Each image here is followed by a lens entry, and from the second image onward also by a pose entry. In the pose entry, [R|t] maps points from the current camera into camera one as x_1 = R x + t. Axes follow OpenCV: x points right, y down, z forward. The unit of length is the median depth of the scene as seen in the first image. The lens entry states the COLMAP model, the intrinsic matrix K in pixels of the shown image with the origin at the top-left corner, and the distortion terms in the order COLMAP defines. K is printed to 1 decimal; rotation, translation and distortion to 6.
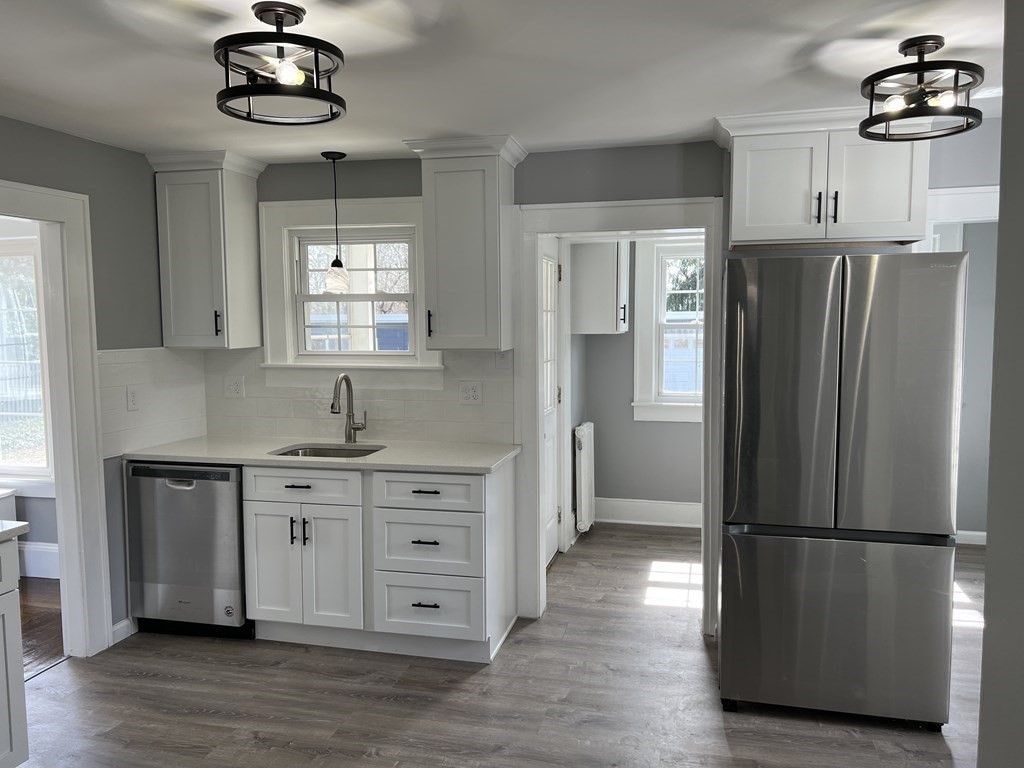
lens RADIAL K [[766.5, 0, 510.3], [0, 766.5, 376.8], [0, 0, 1]] dist [0.062361, -0.076459]
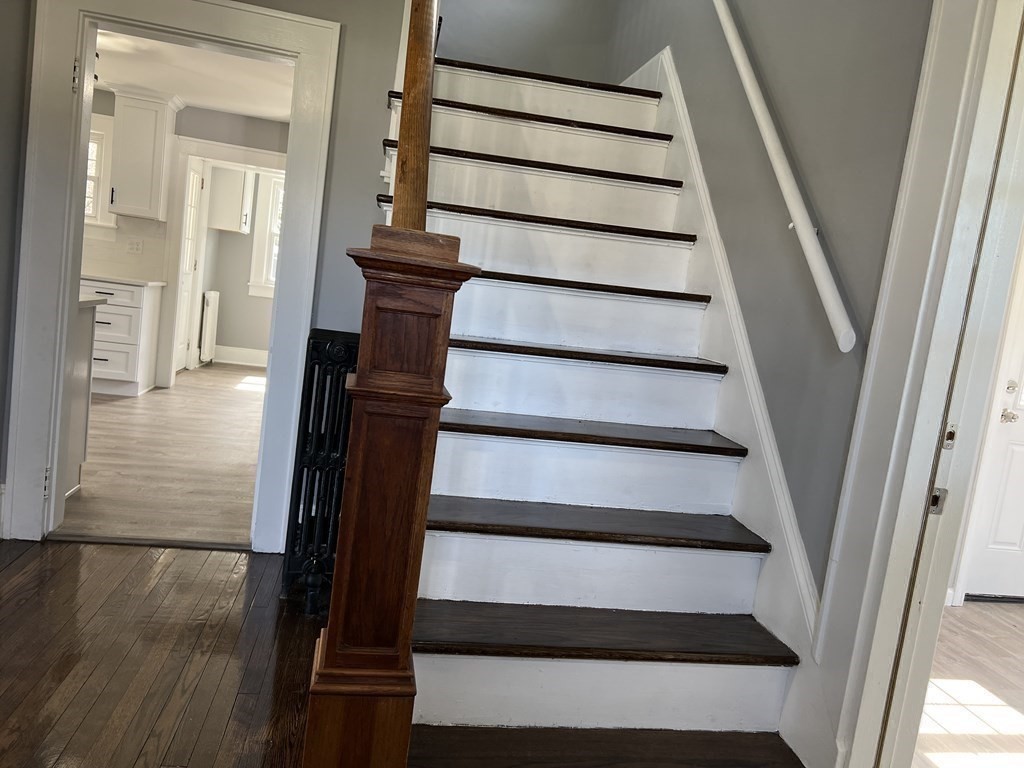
lens RADIAL K [[766.5, 0, 512.4], [0, 766.5, 379.0], [0, 0, 1]] dist [0.062361, -0.076459]
pose [[0.897624, 0.077485, 0.433899, -0.028155], [-0.104468, 0.993777, 0.038650, 0.178763], [-0.428204, -0.080022, 0.900132, -0.963051]]
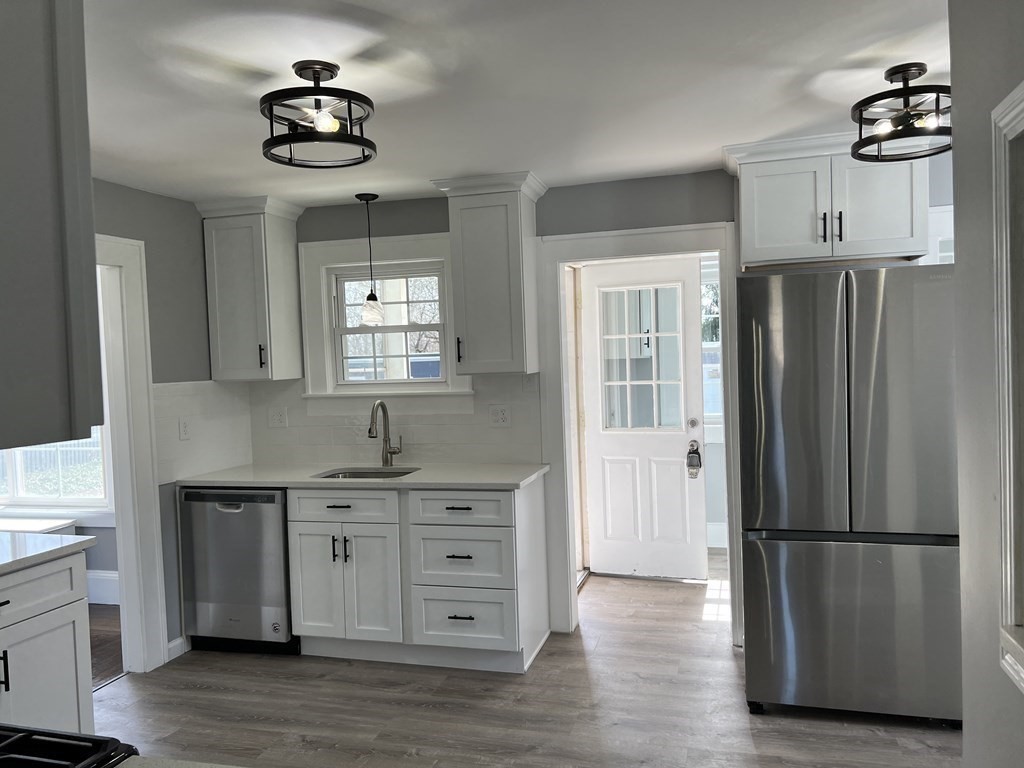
lens RADIAL K [[766.5, 0, 514.5], [0, 766.5, 383.6], [0, 0, 1]] dist [0.062361, -0.076459]
pose [[0.998793, -0.027441, -0.040727, 0.014171], [0.025780, 0.998836, -0.040778, 0.023896], [0.041798, 0.039679, 0.998338, -0.056136]]
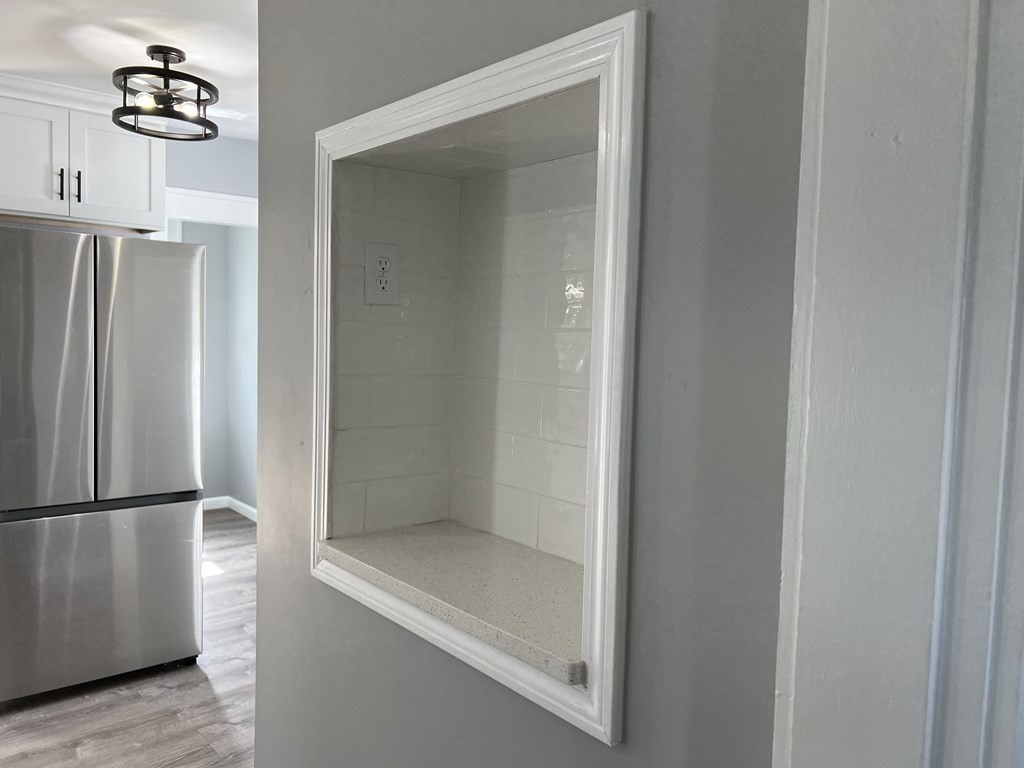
lens RADIAL K [[766.5, 0, 513.9], [0, 766.5, 379.7], [0, 0, 1]] dist [0.062361, -0.076459]
pose [[0.577166, -0.033249, 0.815950, -0.080876], [0.028231, 0.999386, 0.020754, 0.025560], [-0.816139, 0.011057, 0.577750, -0.041346]]
